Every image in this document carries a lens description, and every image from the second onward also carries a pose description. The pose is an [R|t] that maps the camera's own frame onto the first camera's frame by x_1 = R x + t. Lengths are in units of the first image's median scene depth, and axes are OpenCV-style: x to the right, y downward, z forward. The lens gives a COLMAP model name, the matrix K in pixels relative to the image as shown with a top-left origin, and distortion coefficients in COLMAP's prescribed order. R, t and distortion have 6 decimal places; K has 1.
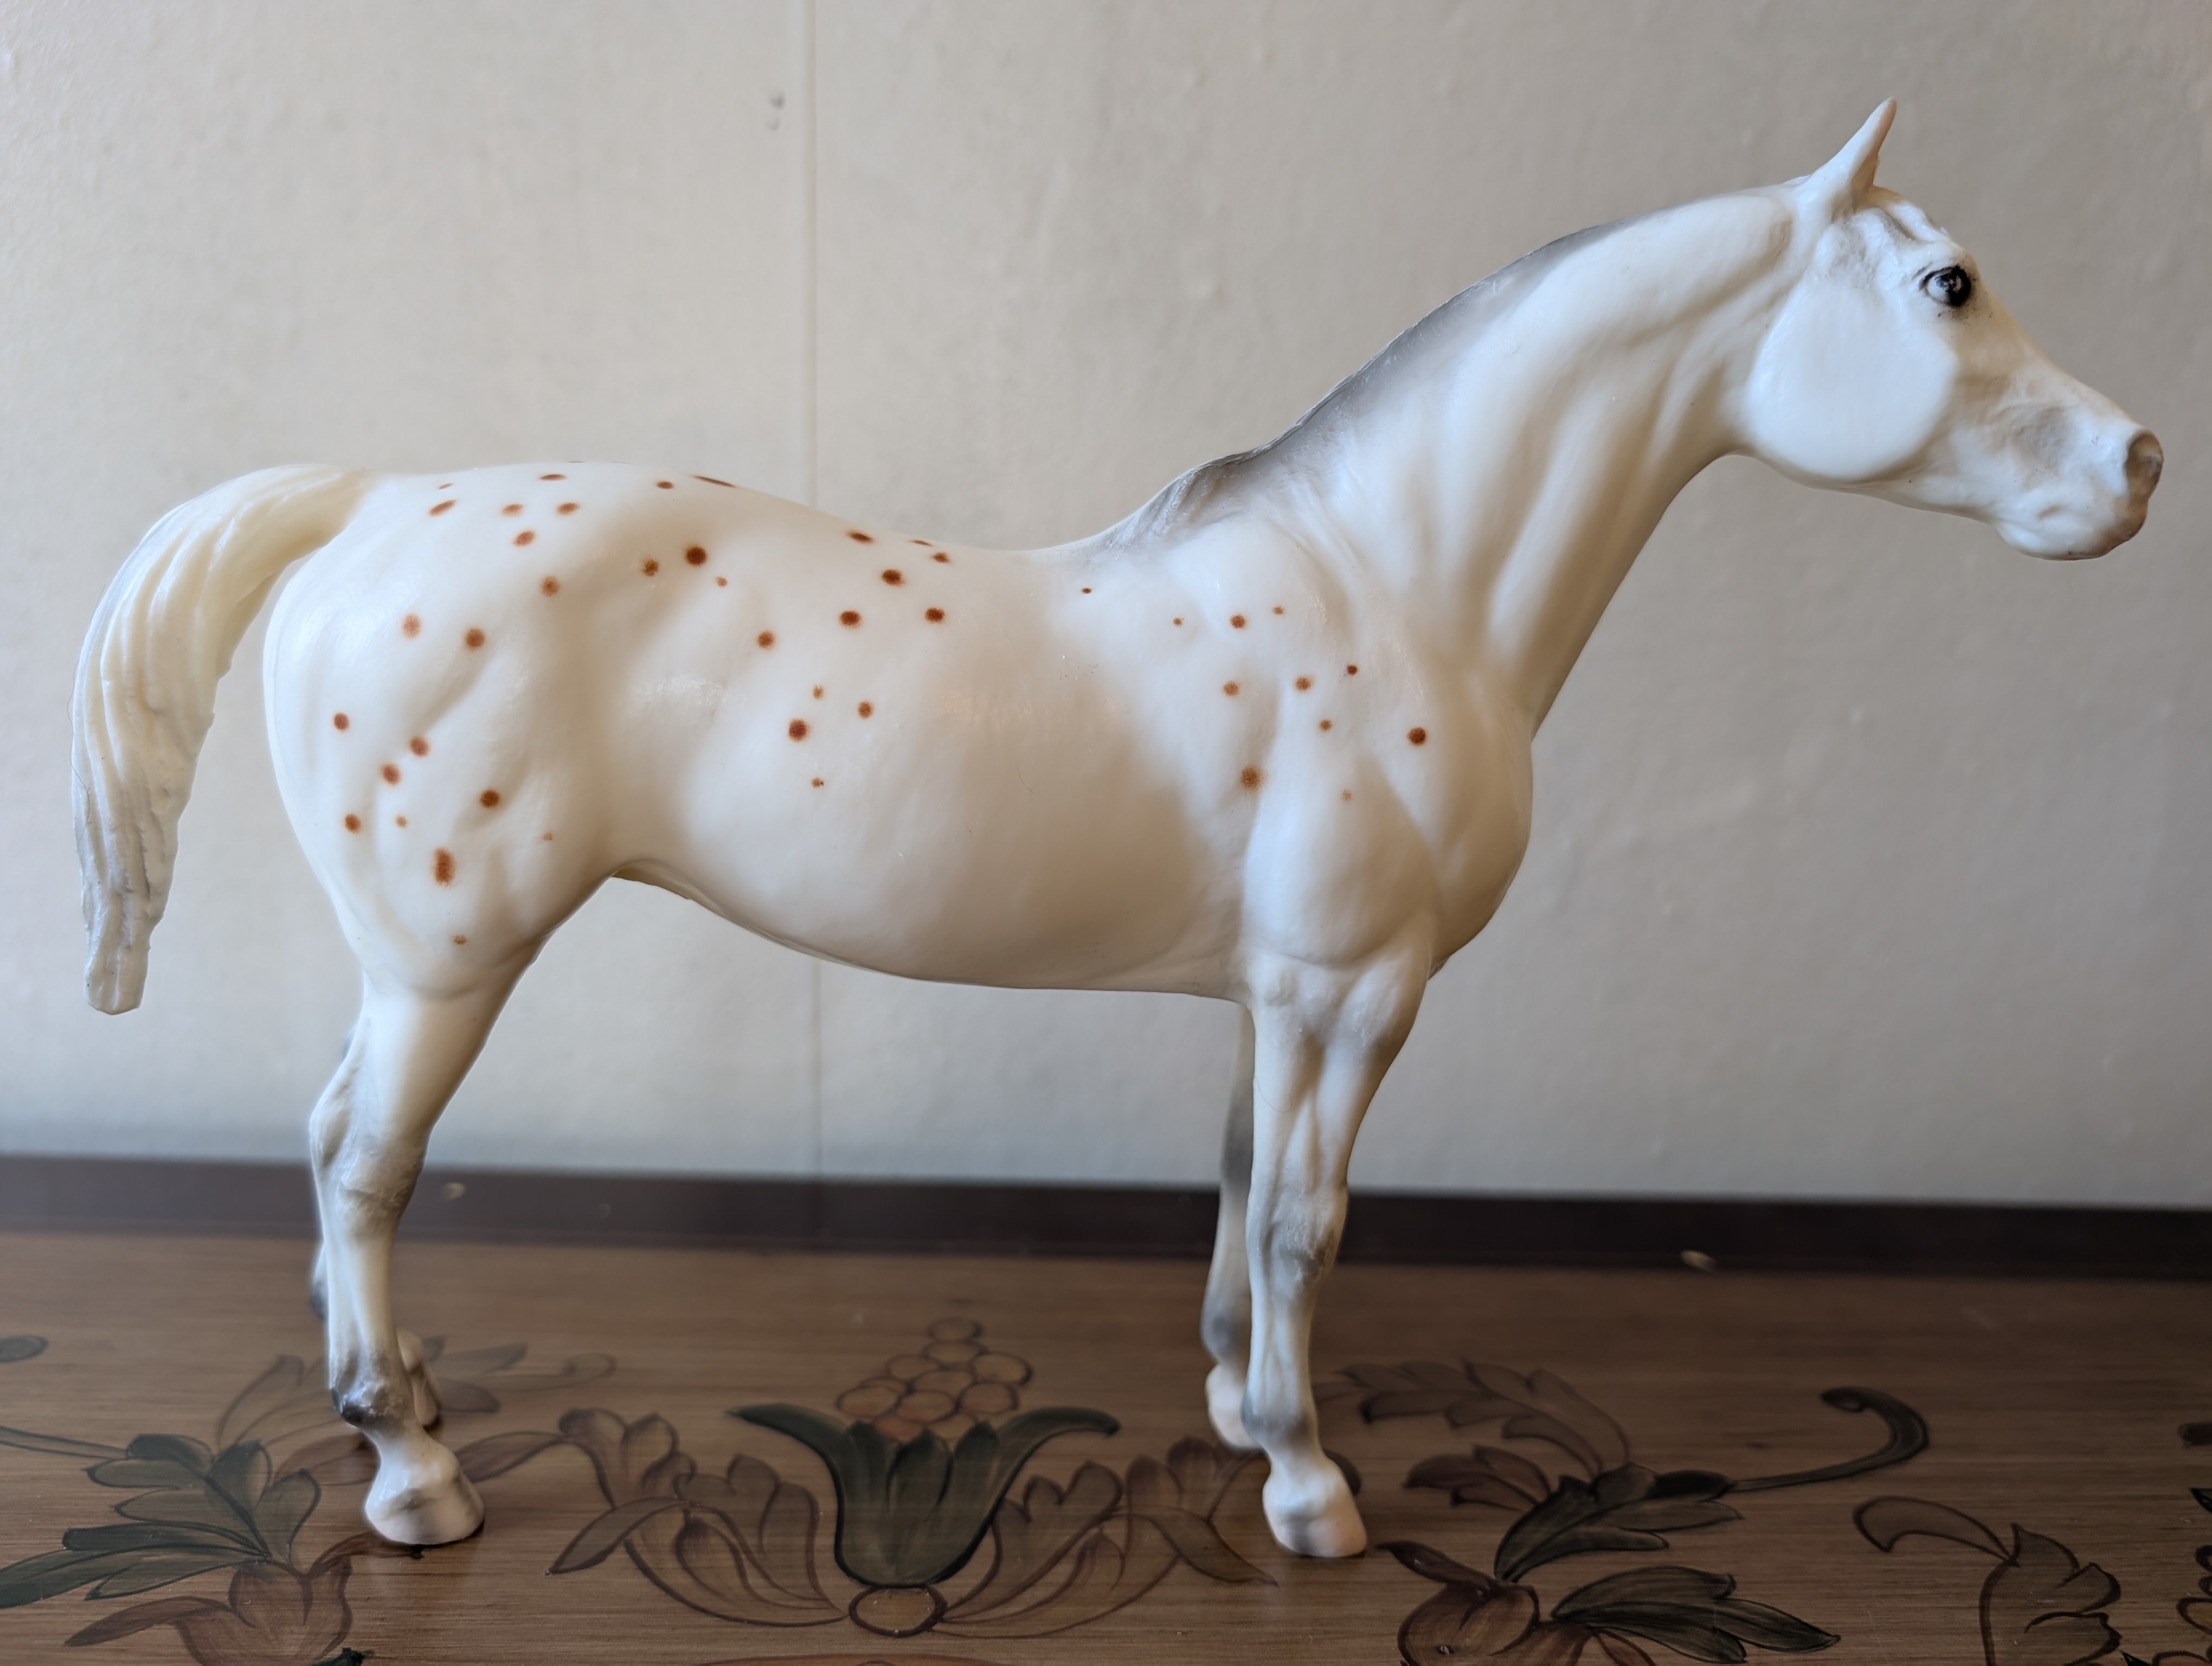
lens RADIAL K [[1569.6, 0, 1092.7], [0, 1569.6, 828.5], [0, 0, 1]] dist [-0.028437, 0.003925]
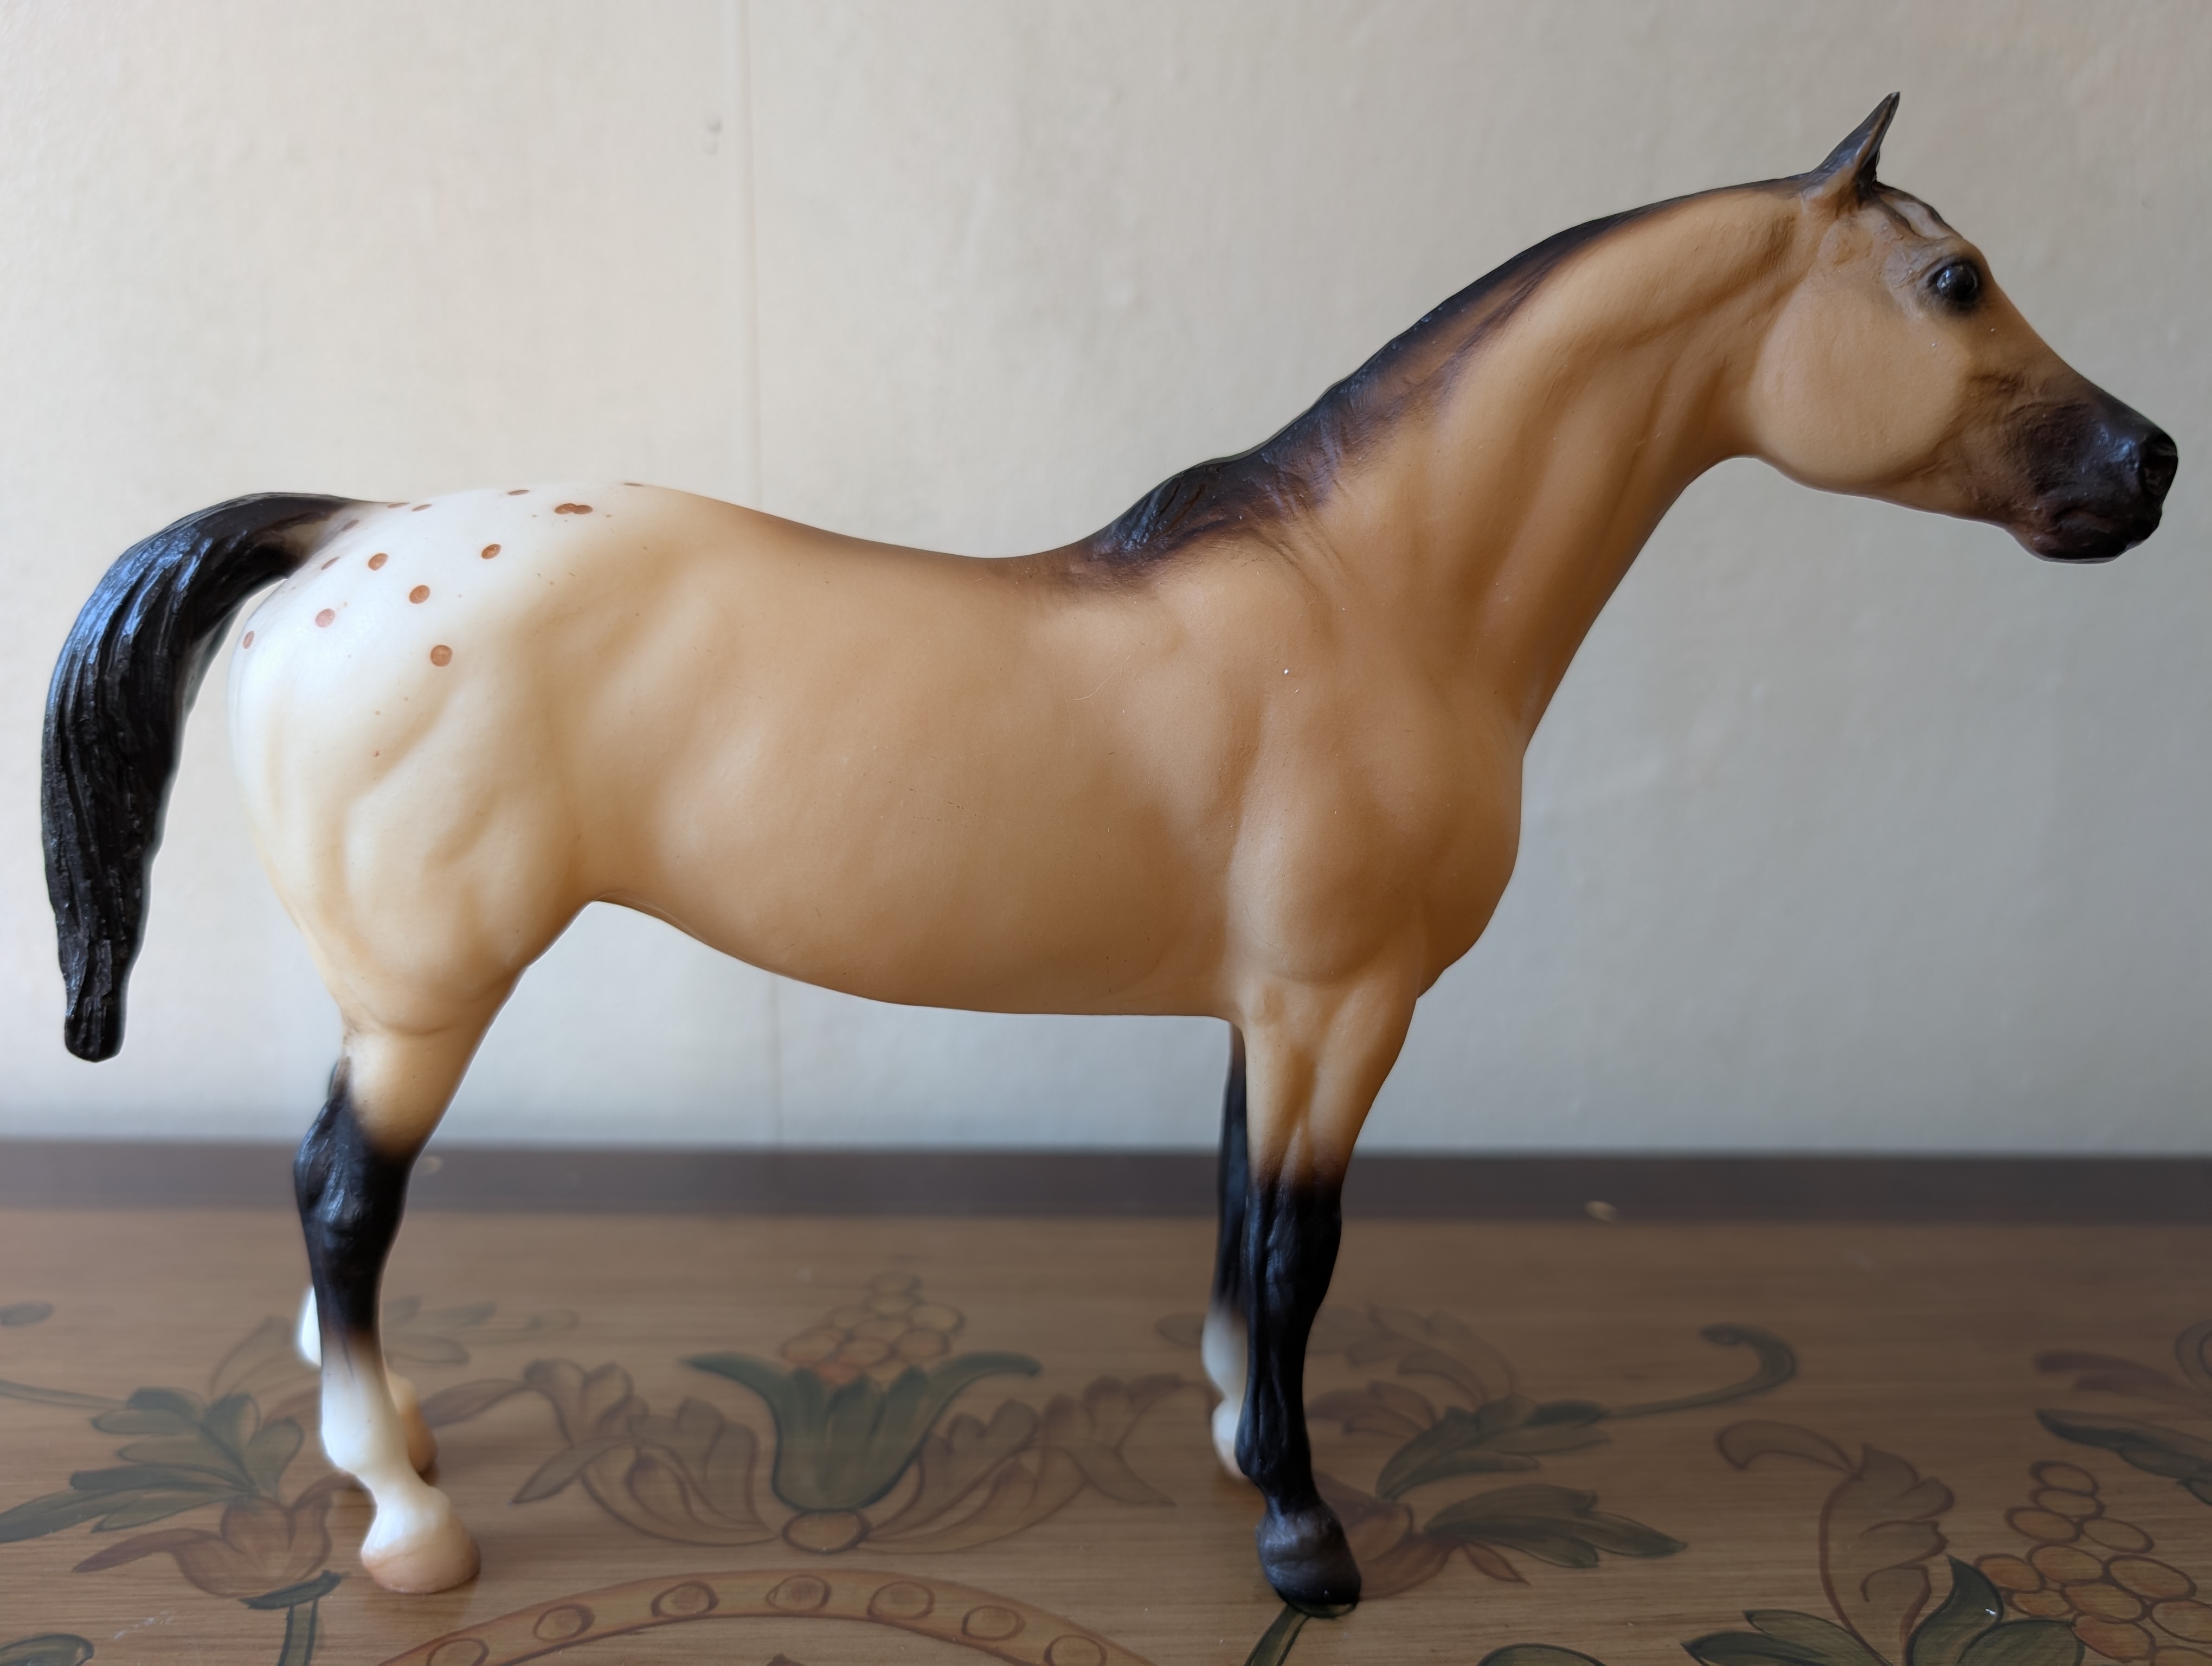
lens RADIAL K [[1569.6, 0, 1084.5], [0, 1569.6, 830.4], [0, 0, 1]] dist [-0.028437, 0.003925]
pose [[0.999809, -0.018152, -0.007195, 0.064220], [0.018260, 0.999715, 0.015352, -0.005325], [0.006914, -0.015481, 0.999856, -0.078999]]
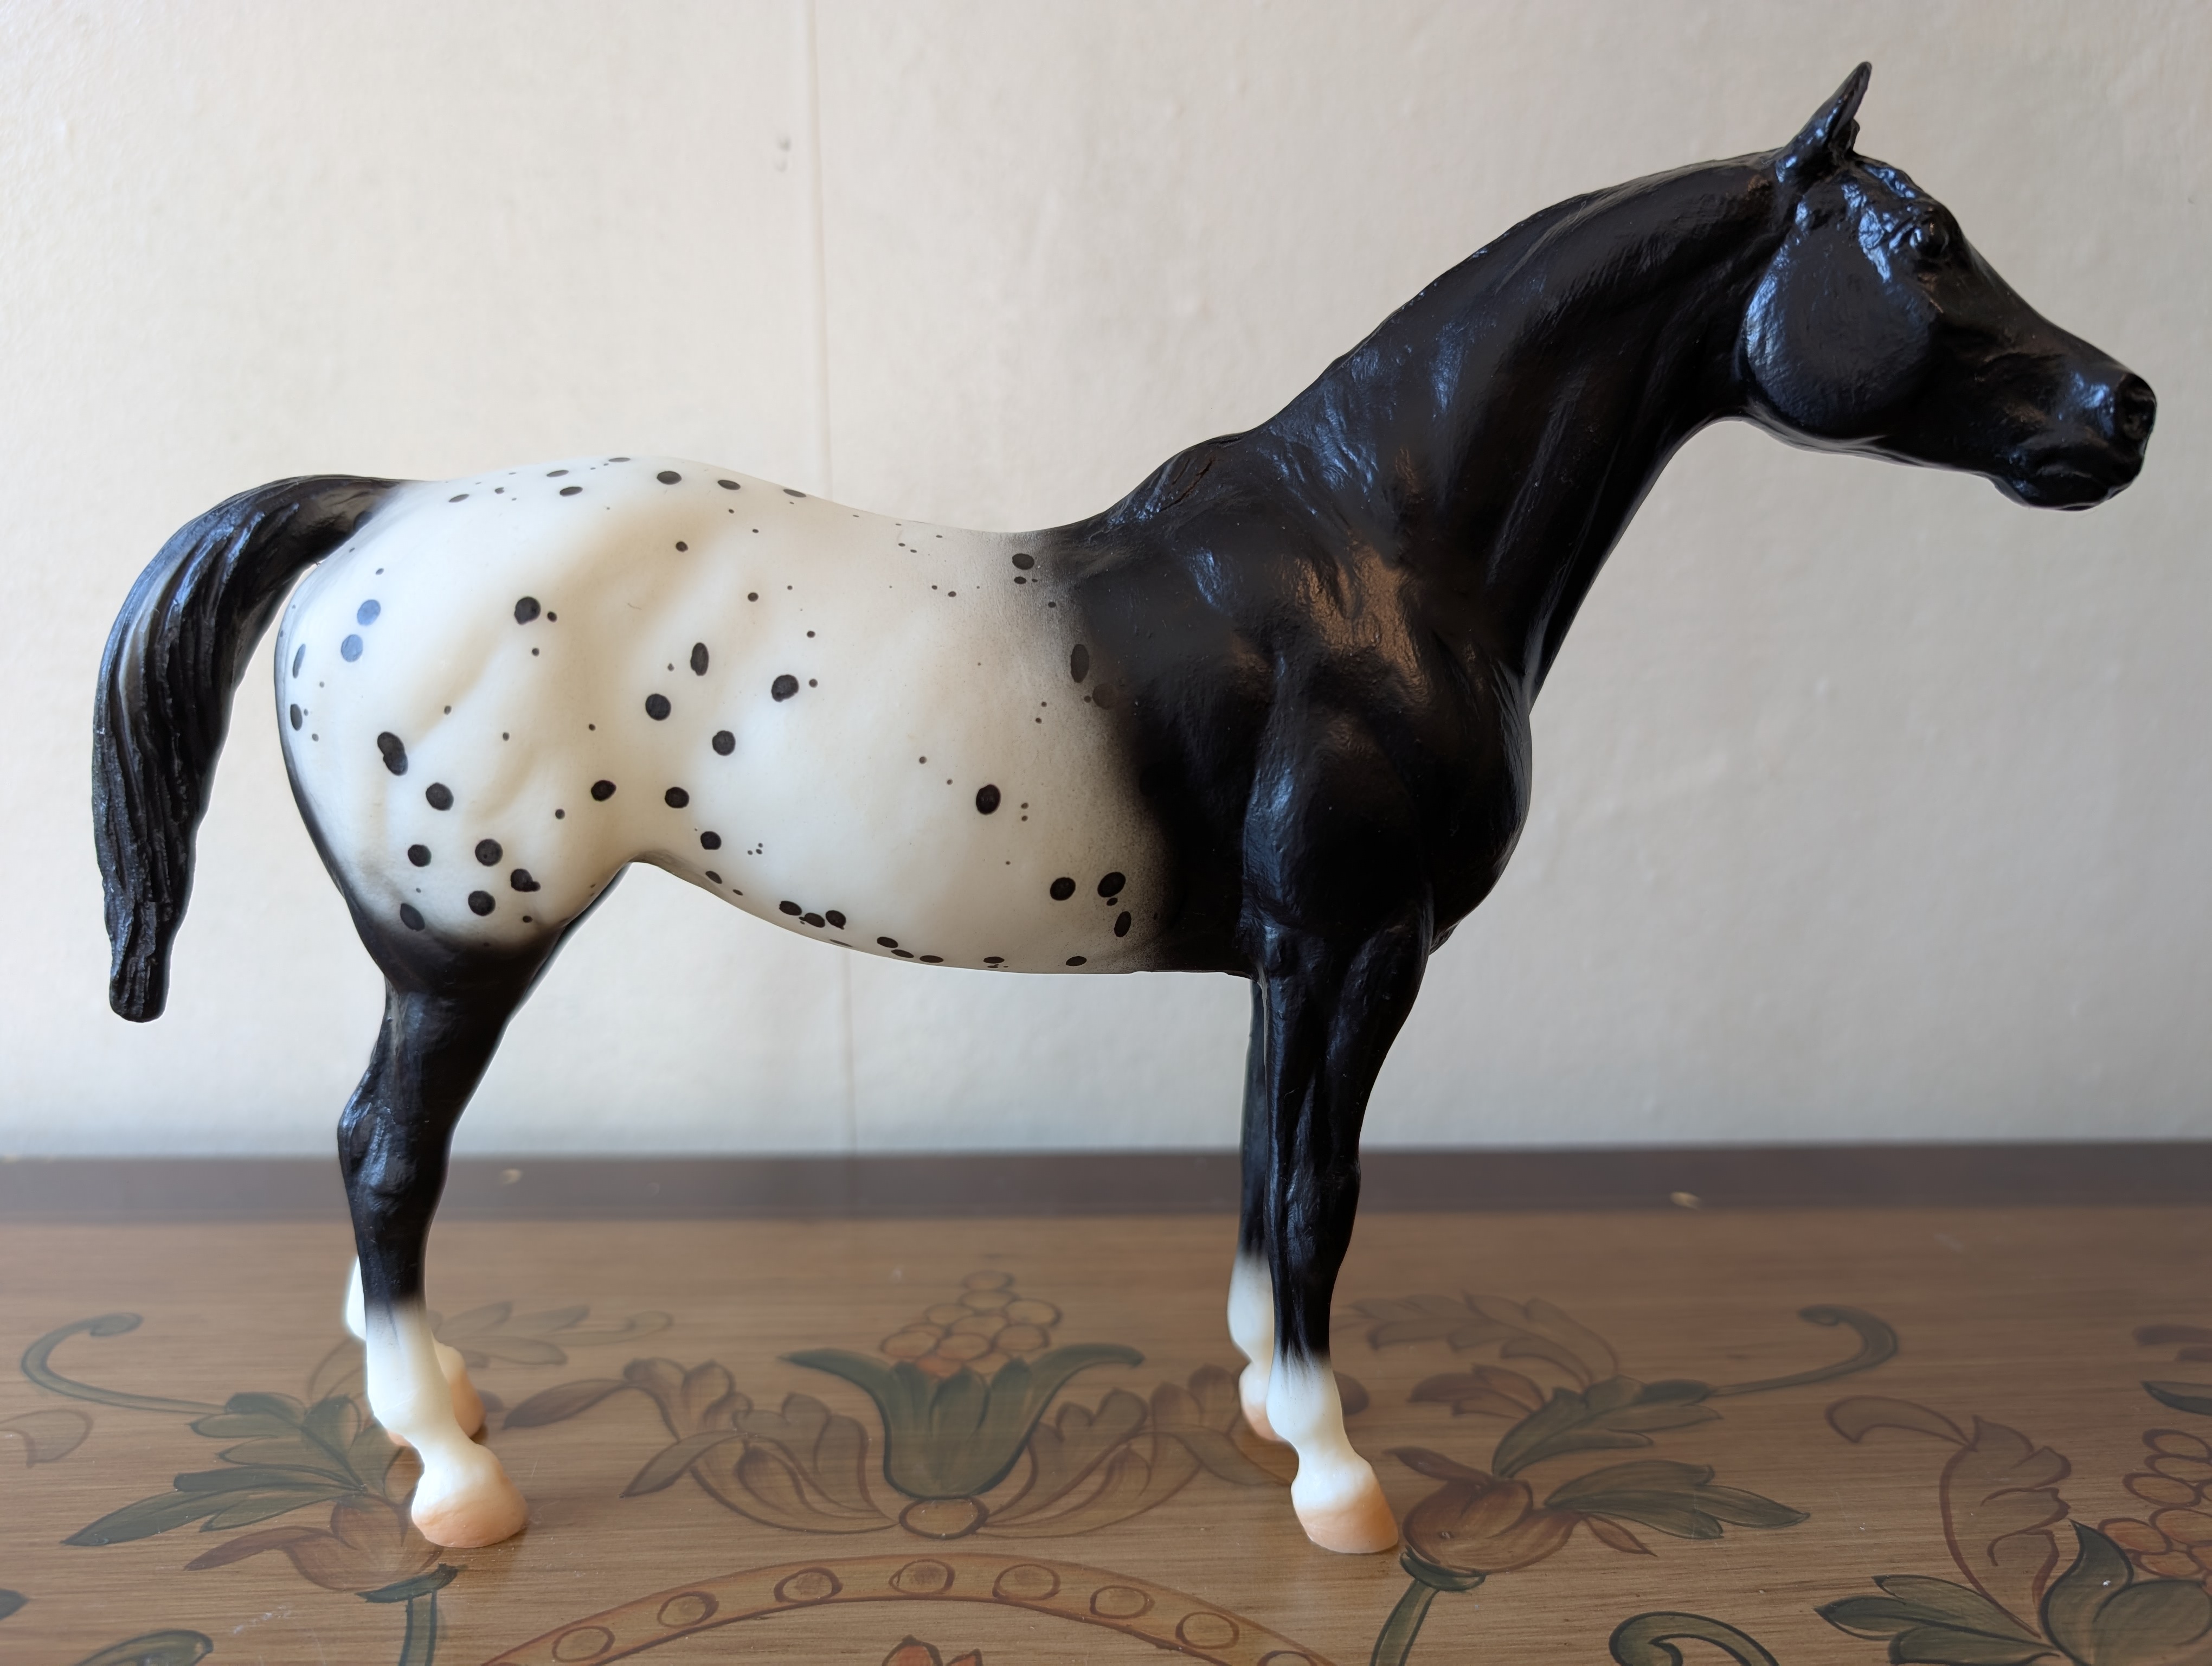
lens RADIAL K [[1569.6, 0, 1105.6], [0, 1569.6, 831.1], [0, 0, 1]] dist [-0.028437, 0.003925]
pose [[0.999434, -0.033578, -0.002253, 0.005732], [0.033545, 0.999347, -0.013407, 0.034954], [0.002702, 0.013324, 0.999908, -0.085274]]
